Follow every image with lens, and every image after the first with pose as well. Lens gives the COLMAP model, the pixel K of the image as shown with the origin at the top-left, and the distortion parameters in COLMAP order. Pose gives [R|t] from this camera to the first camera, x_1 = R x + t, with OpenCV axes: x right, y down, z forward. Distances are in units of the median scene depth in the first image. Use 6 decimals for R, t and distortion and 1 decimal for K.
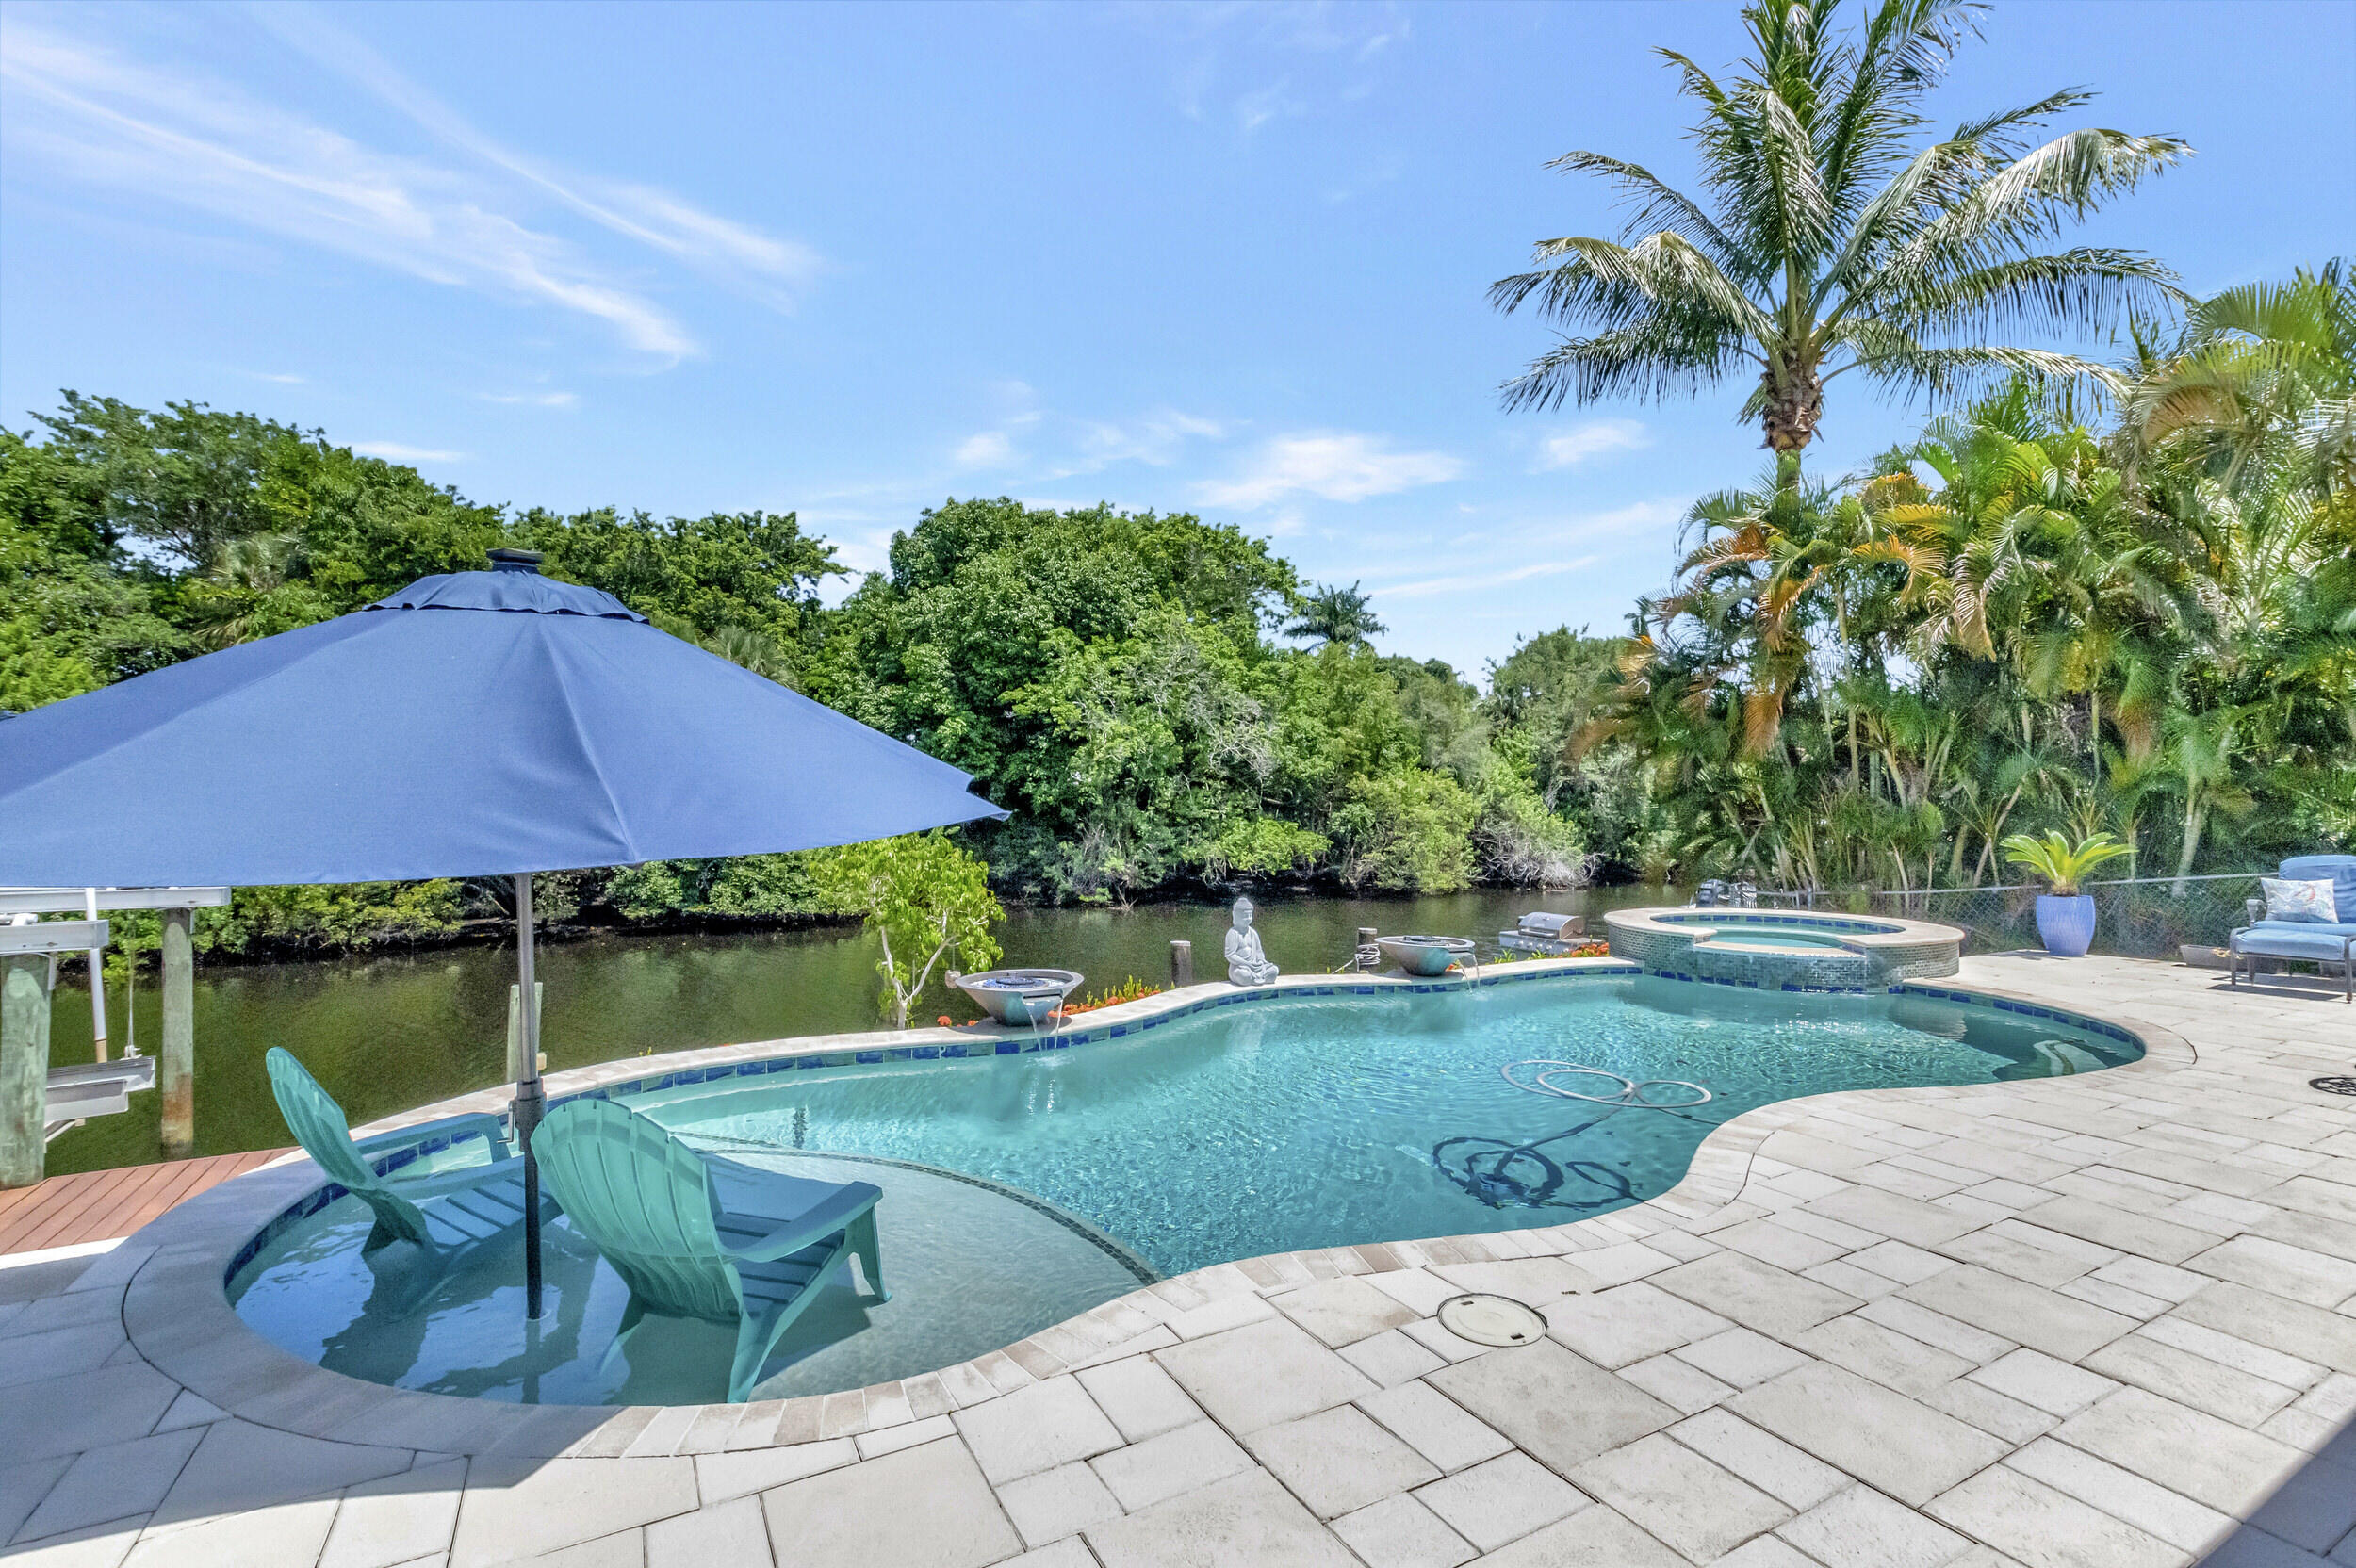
lens RADIAL K [[1033.9, 0, 1171.2], [0, 1033.9, 775.0], [0, 0, 1]] dist [-0.001883, -0.000796]
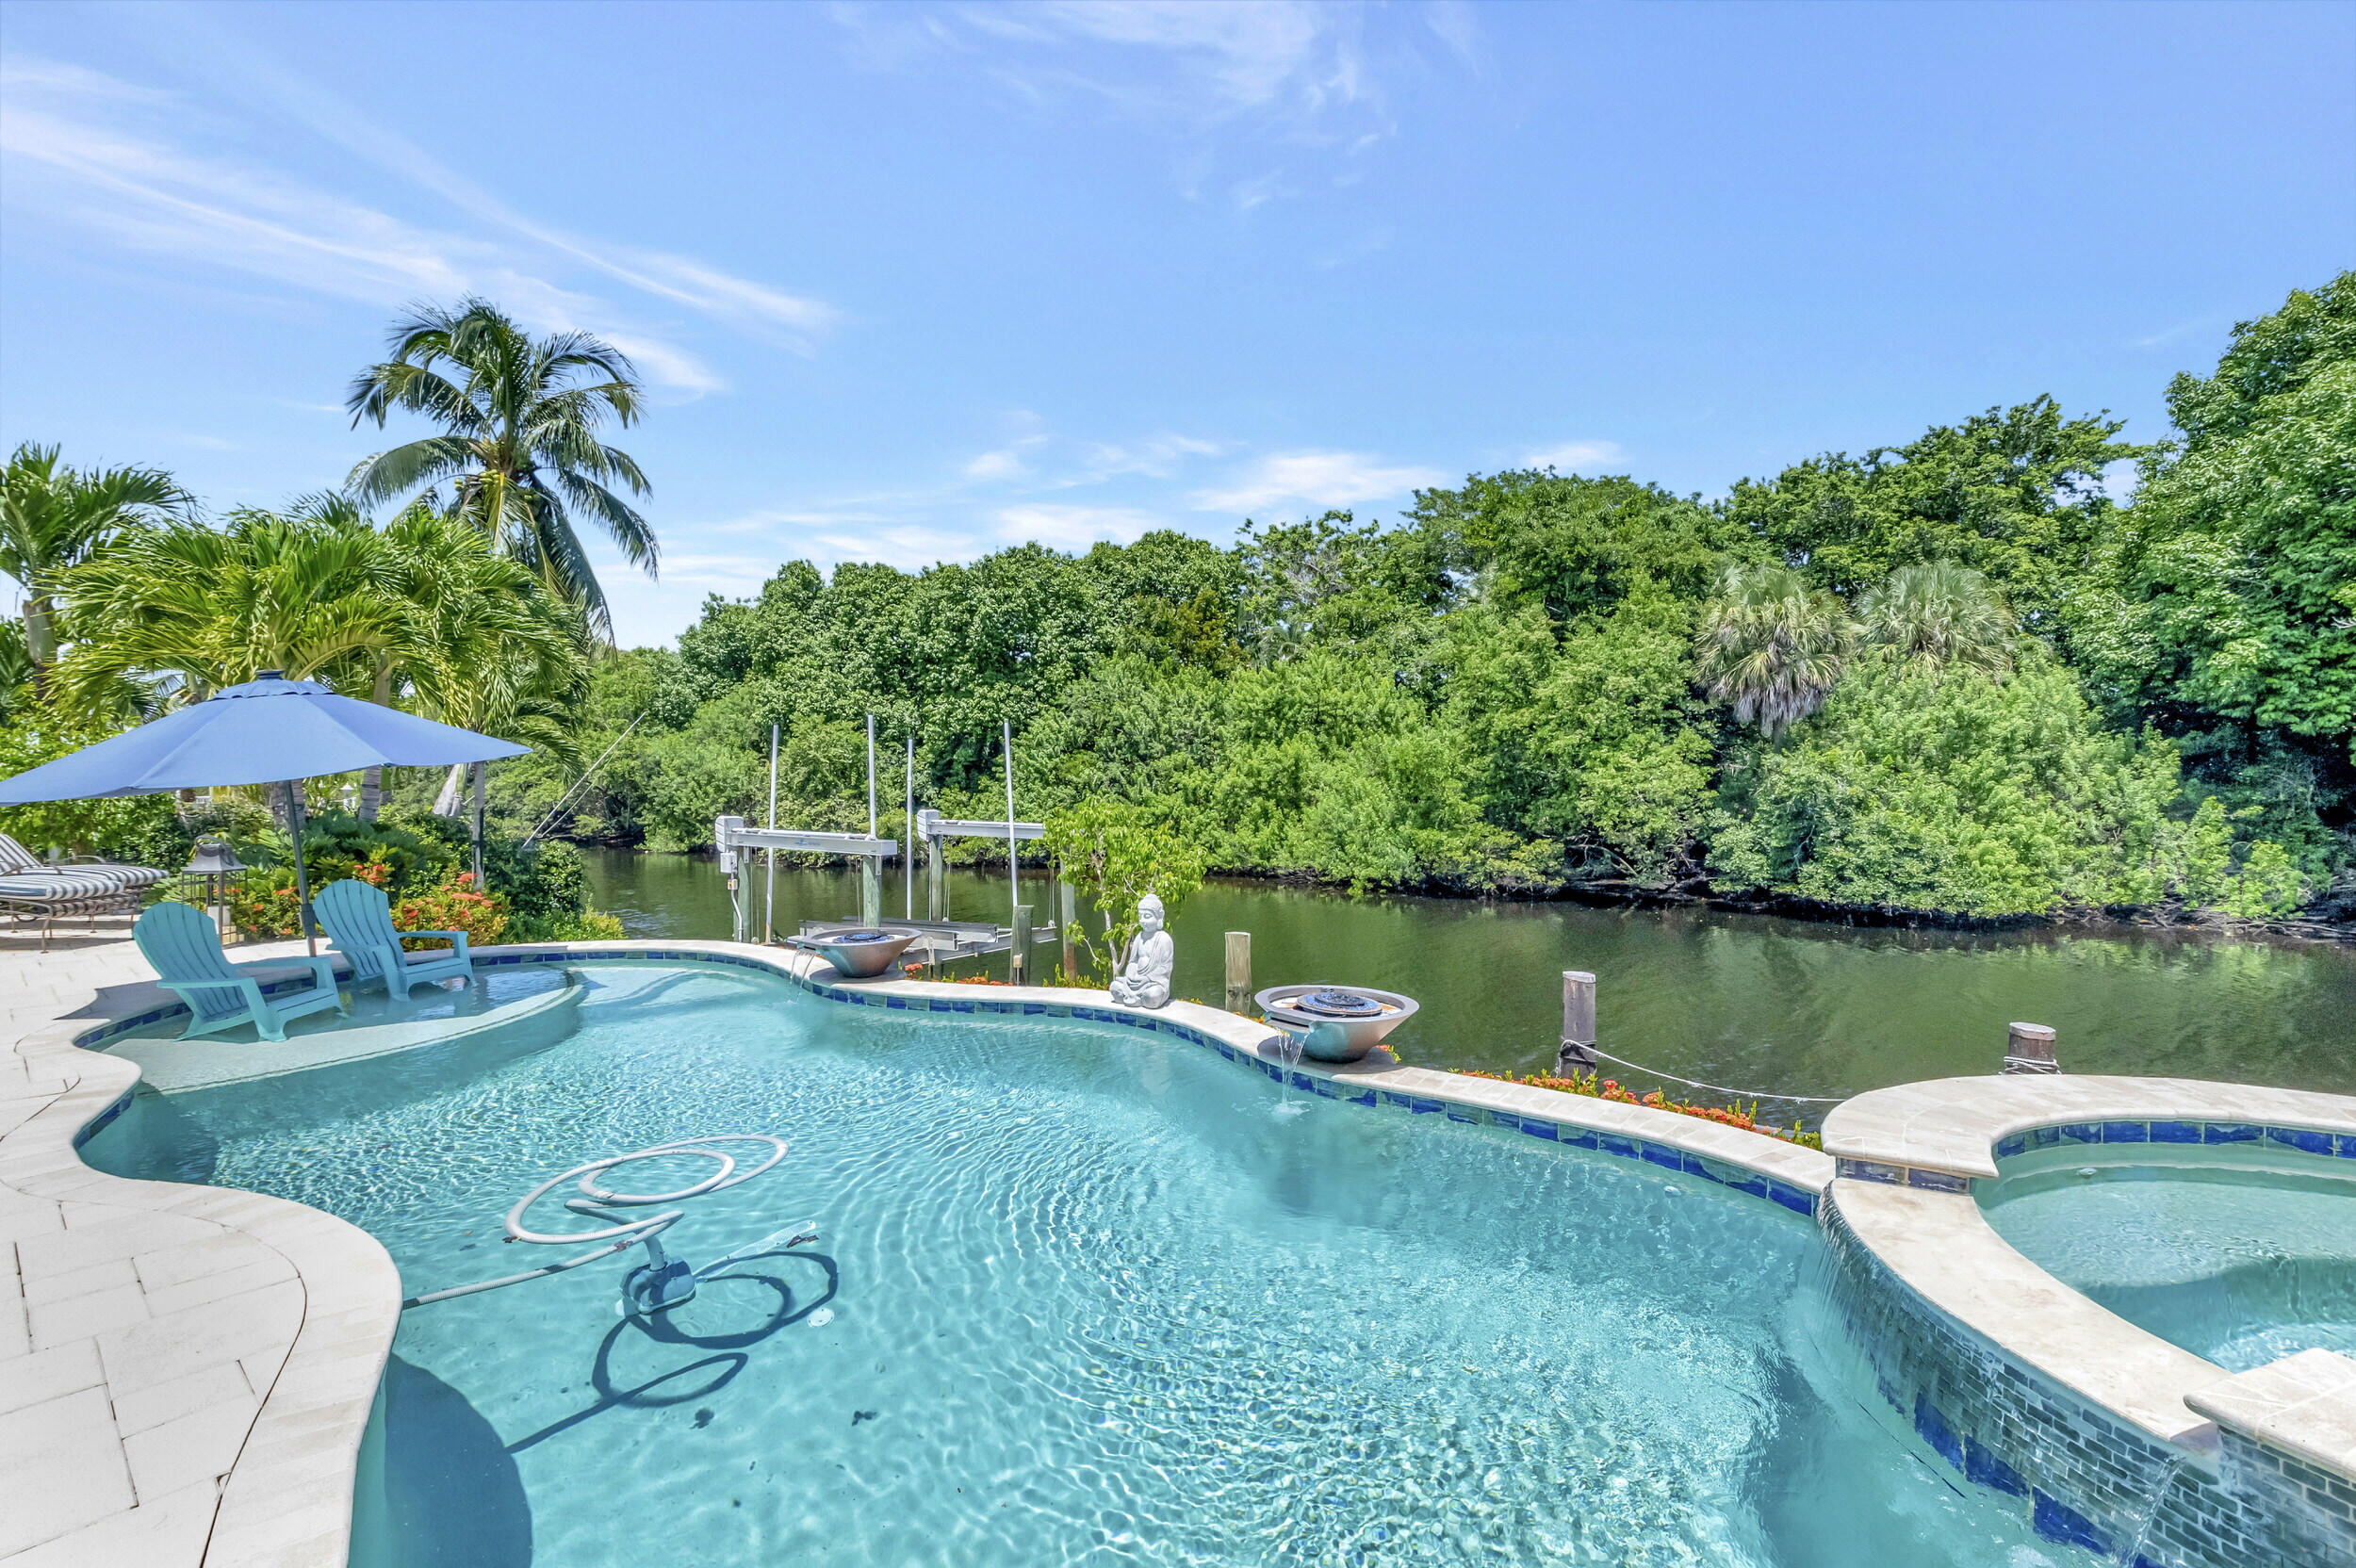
lens RADIAL K [[1033.9, 0, 1175.8], [0, 1033.9, 780.8], [0, 0, 1]] dist [-0.001883, -0.000796]
pose [[0.366517, 0.001300, -0.930411, 0.178395], [0.029816, 0.999469, 0.013142, 0.006476], [0.929934, -0.032558, 0.366283, 0.168664]]
